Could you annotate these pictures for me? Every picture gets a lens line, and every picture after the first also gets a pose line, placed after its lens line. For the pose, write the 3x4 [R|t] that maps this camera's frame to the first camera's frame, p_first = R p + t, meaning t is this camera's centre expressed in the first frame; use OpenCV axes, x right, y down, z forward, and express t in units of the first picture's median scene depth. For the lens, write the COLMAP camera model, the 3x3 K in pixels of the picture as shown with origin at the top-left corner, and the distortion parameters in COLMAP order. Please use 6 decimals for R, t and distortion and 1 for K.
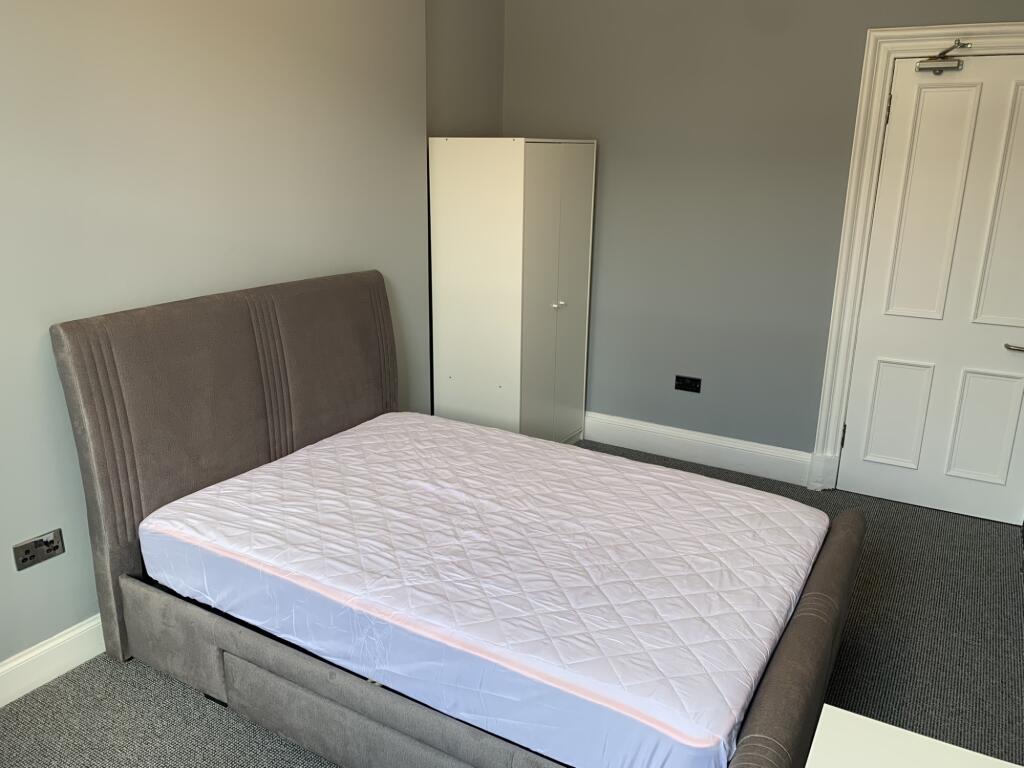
lens RADIAL K [[778.3, 0, 511.6], [0, 778.3, 386.9], [0, 0, 1]] dist [0.049681, -0.018521]
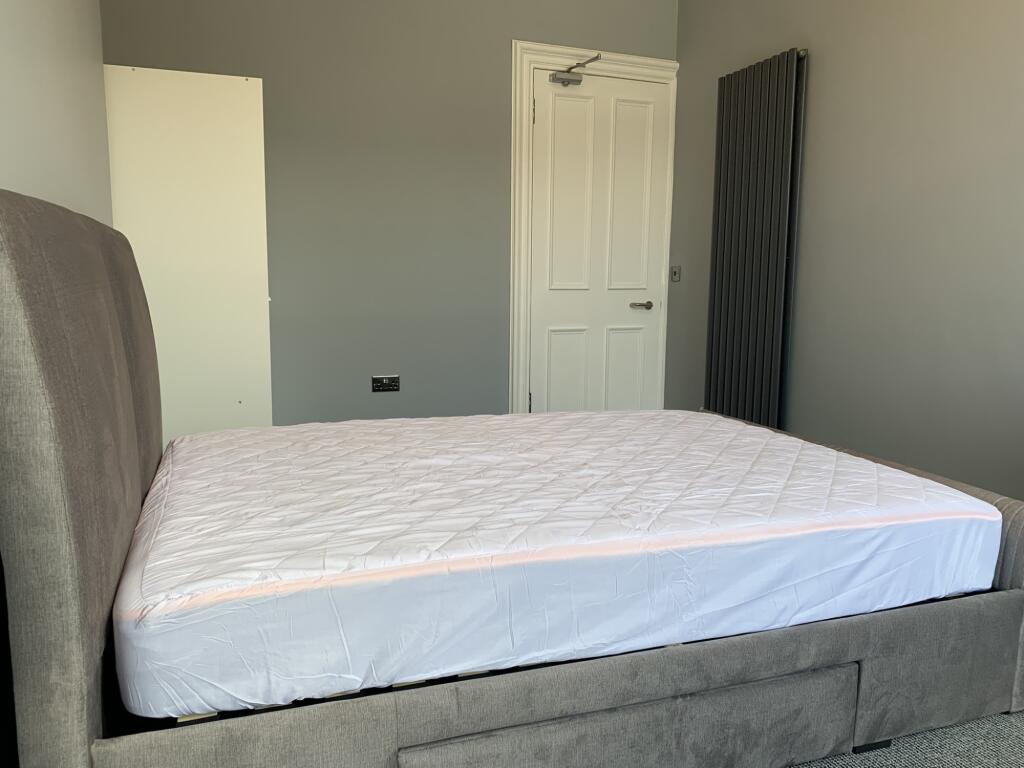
lens RADIAL K [[778.3, 0, 509.3], [0, 778.3, 384.4], [0, 0, 1]] dist [0.049681, -0.018521]
pose [[0.654363, -0.122448, 0.746200, -0.482292], [0.218369, 0.975360, -0.031442, 0.074227], [-0.723964, 0.183522, 0.664979, 0.348164]]
